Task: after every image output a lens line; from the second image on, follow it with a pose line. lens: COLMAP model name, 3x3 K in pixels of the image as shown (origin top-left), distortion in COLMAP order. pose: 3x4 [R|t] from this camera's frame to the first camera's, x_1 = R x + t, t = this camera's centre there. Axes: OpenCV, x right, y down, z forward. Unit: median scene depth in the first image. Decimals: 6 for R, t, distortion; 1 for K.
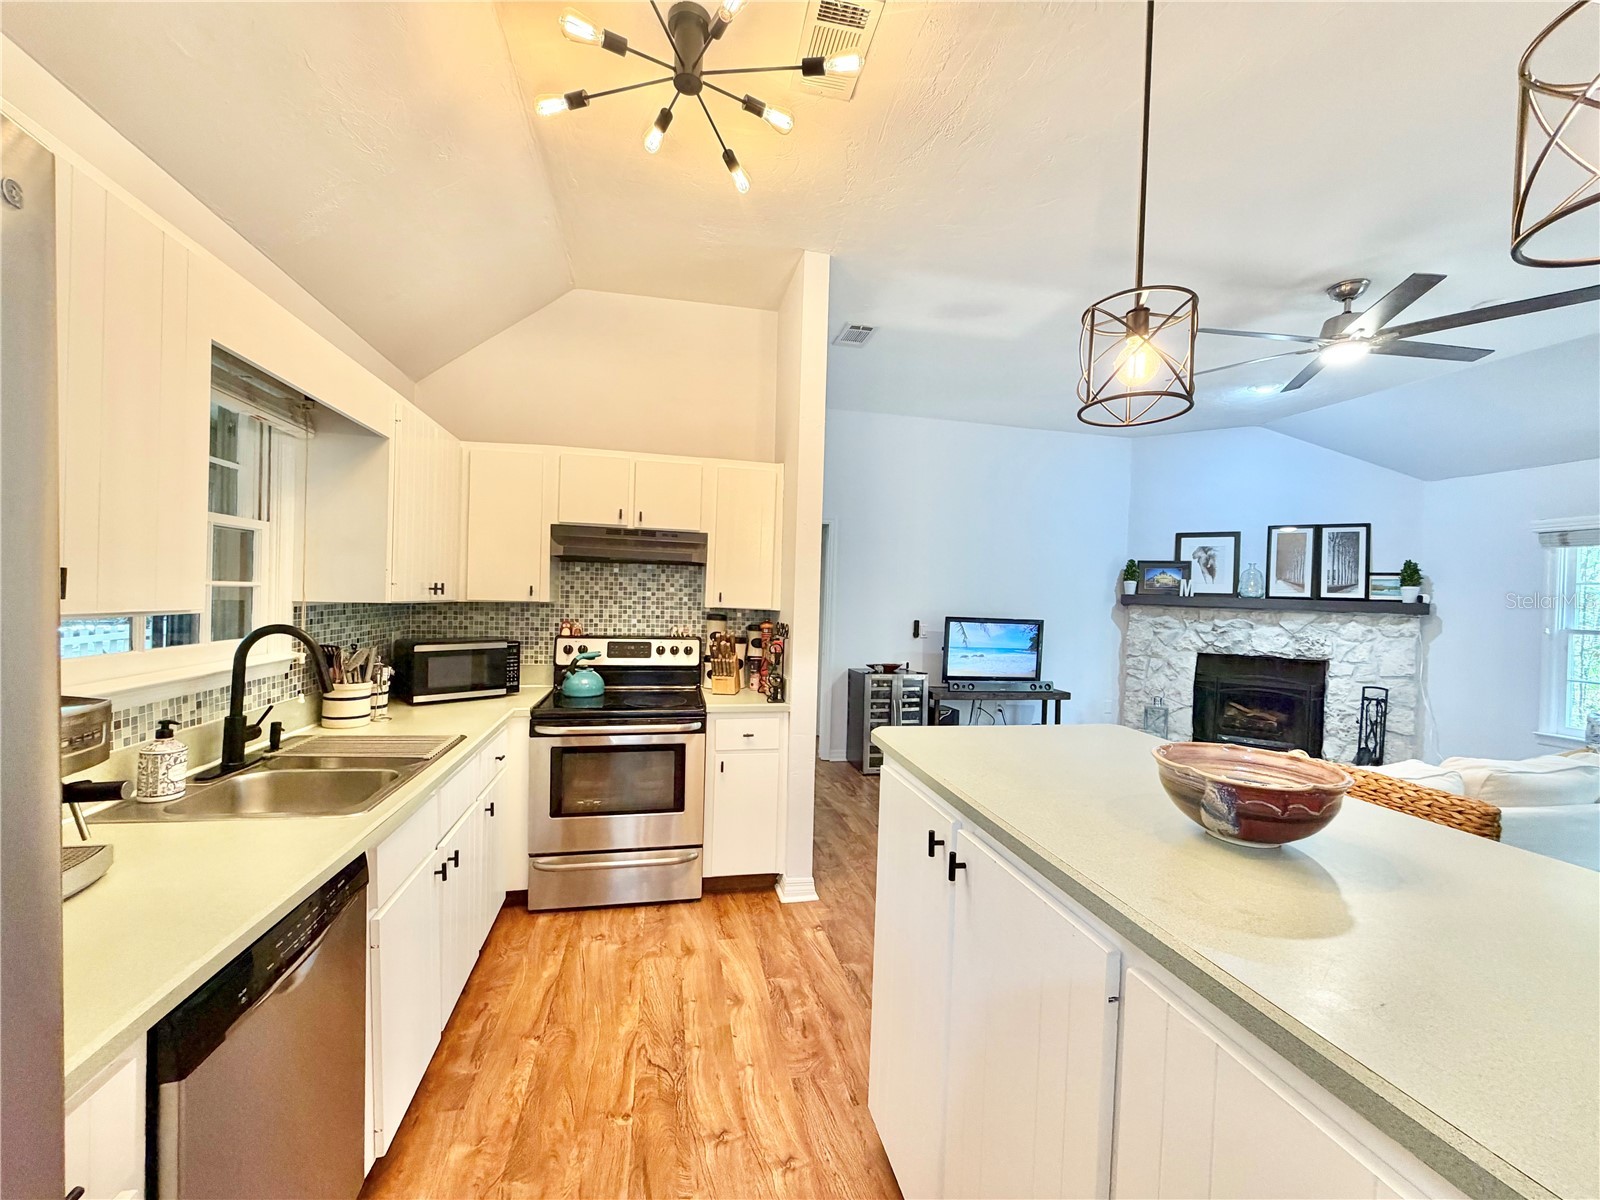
lens RADIAL K [[638.2, 0, 789.7], [0, 638.2, 600.3], [0, 0, 1]] dist [0.000229, -0.000071]
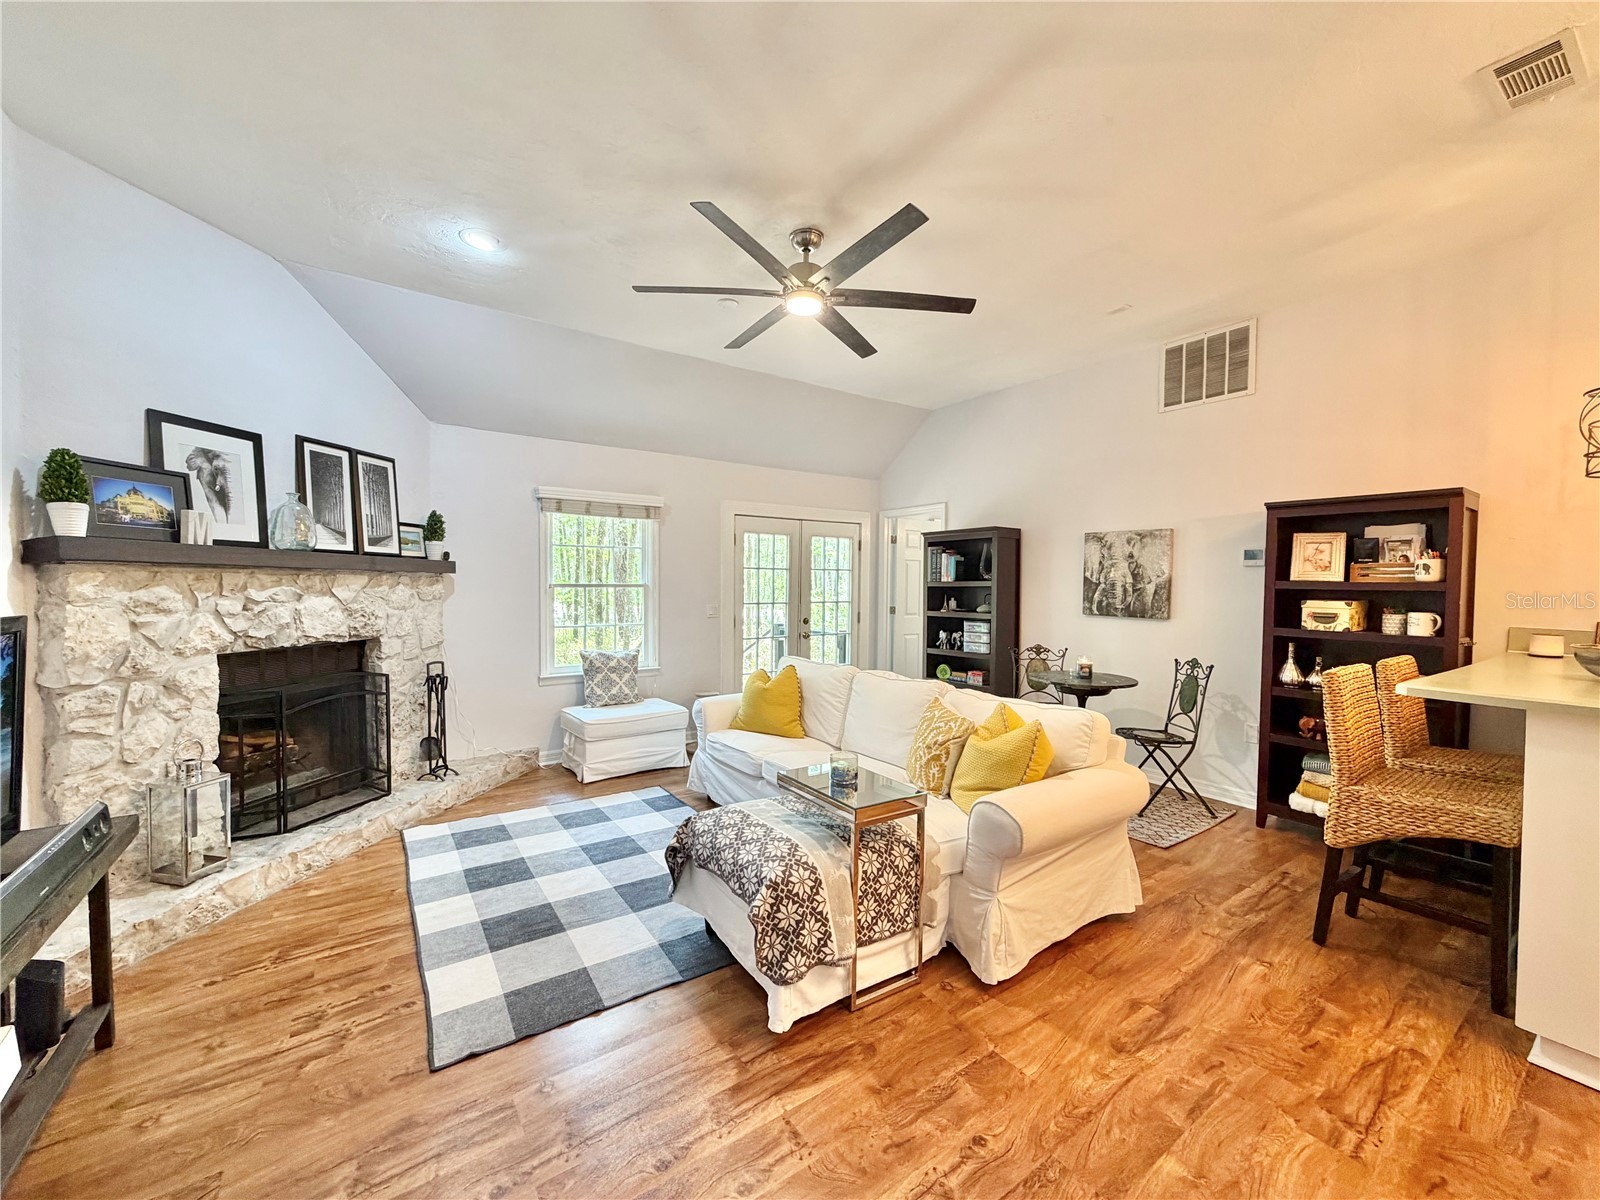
lens RADIAL K [[638.2, 0, 800.8], [0, 638.2, 598.7], [0, 0, 1]] dist [0.000229, -0.000071]
pose [[-0.399473, -0.055899, 0.915039, -0.023499], [-0.013363, 0.998388, 0.055157, 0.001860], [-0.916647, 0.009806, -0.399577, 0.820960]]
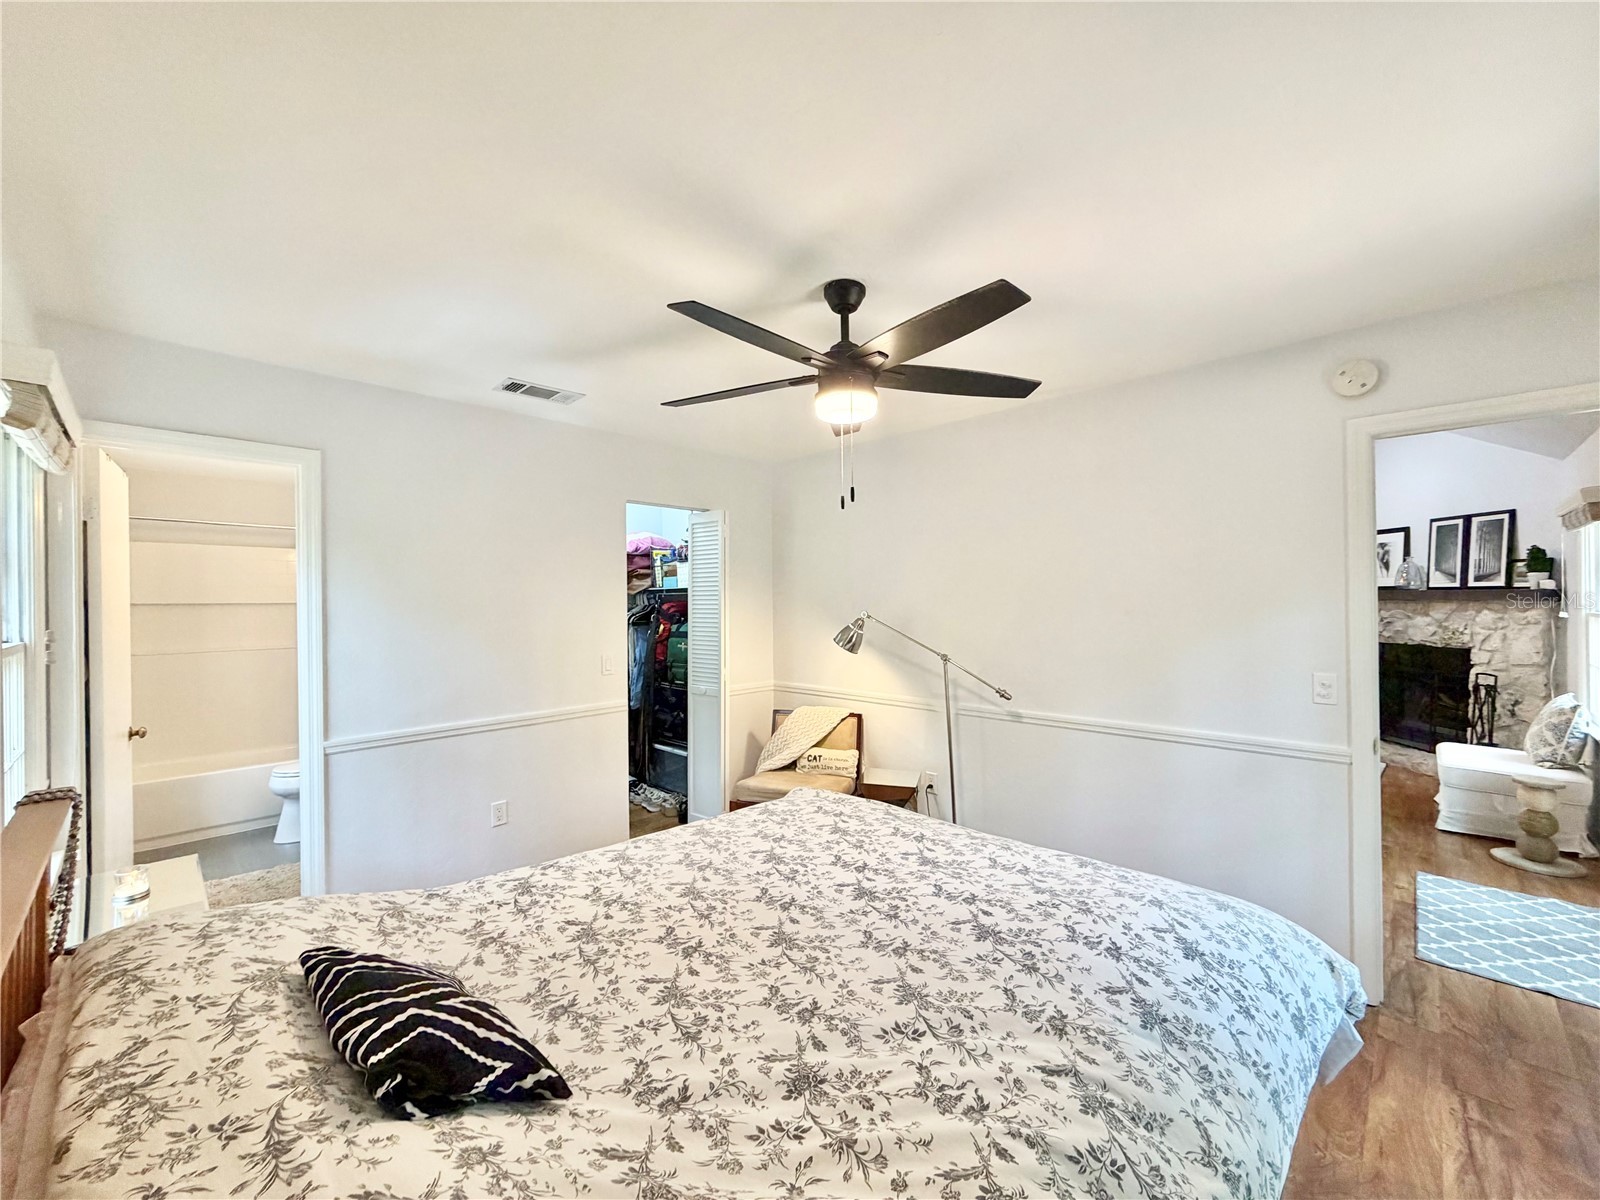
lens RADIAL K [[638.2, 0, 800.6], [0, 638.2, 596.2], [0, 0, 1]] dist [0.000229, -0.000071]
pose [[0.560407, -0.038917, -0.827303, 1.054971], [0.019394, 0.999238, -0.033868, 0.023859], [0.827991, 0.002935, 0.560734, -0.433605]]
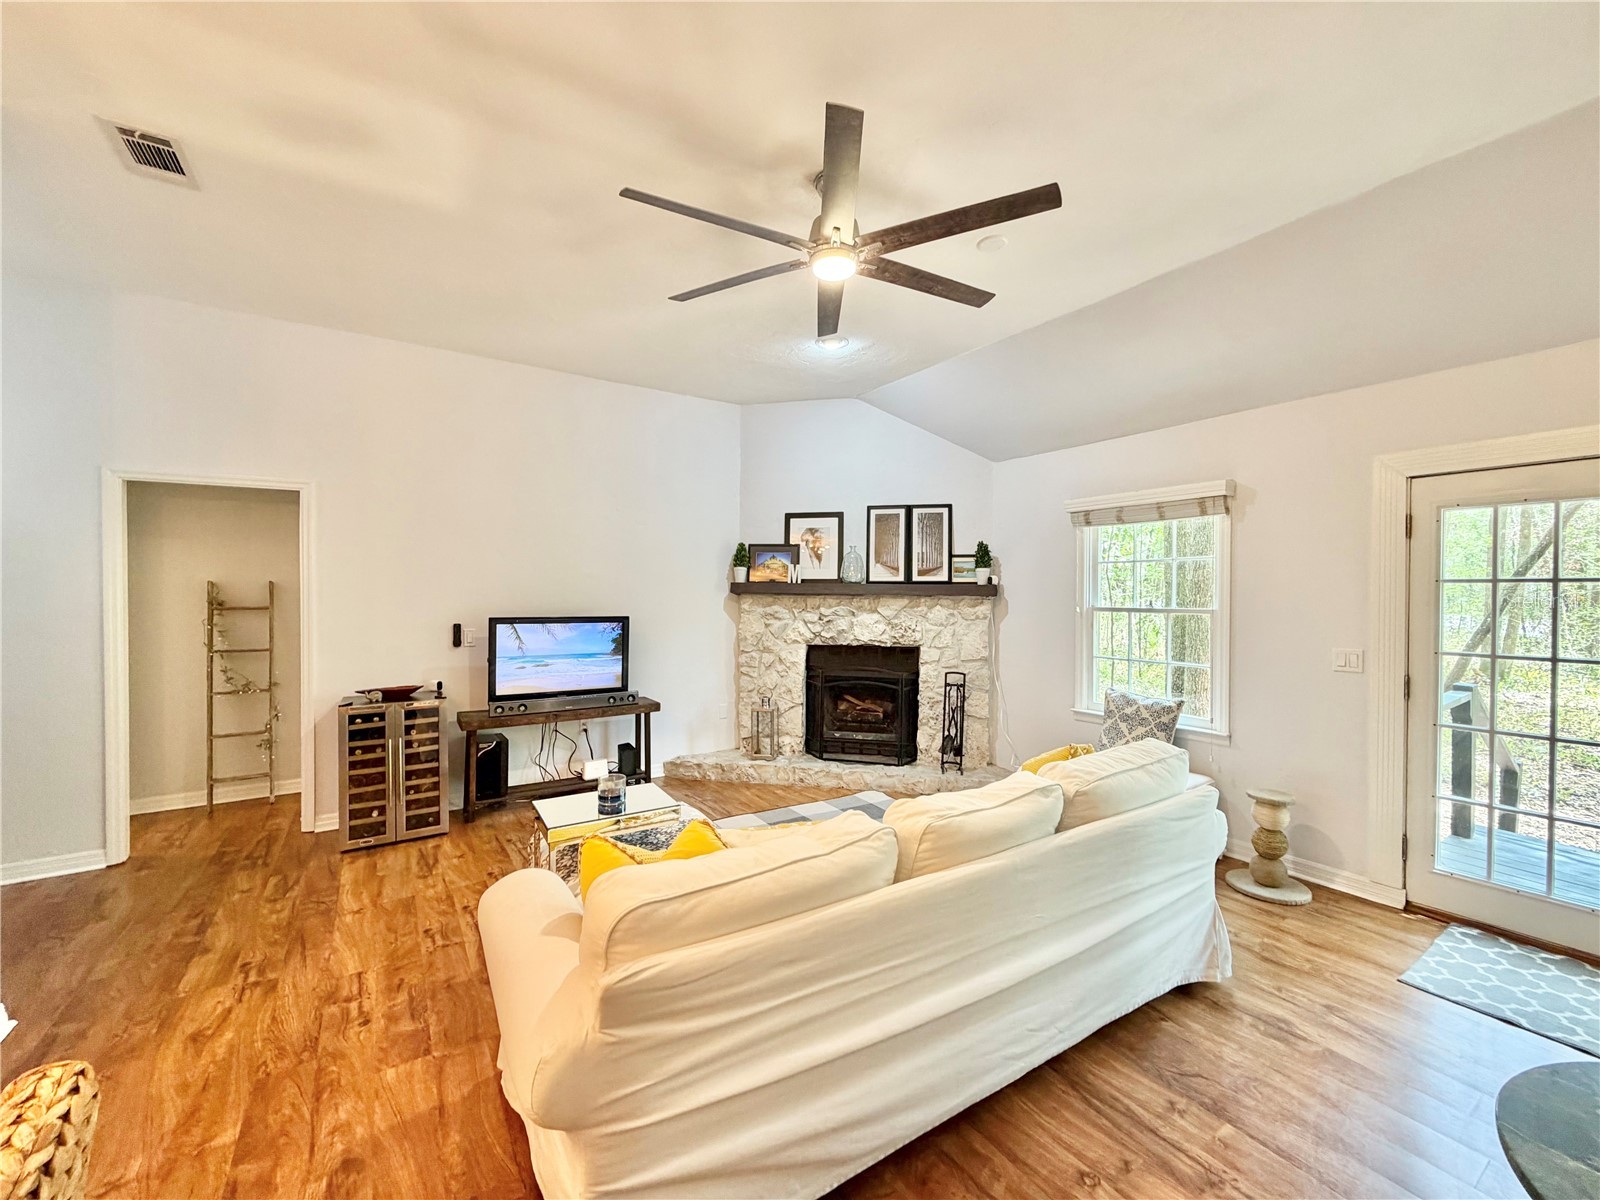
lens RADIAL K [[638.2, 0, 786.8], [0, 638.2, 599.2], [0, 0, 1]] dist [0.000229, -0.000071]
pose [[0.933287, -0.032507, 0.357658, 0.307321], [0.028738, 0.999461, 0.015849, 0.002060], [-0.357980, -0.004513, 0.933718, 0.170887]]
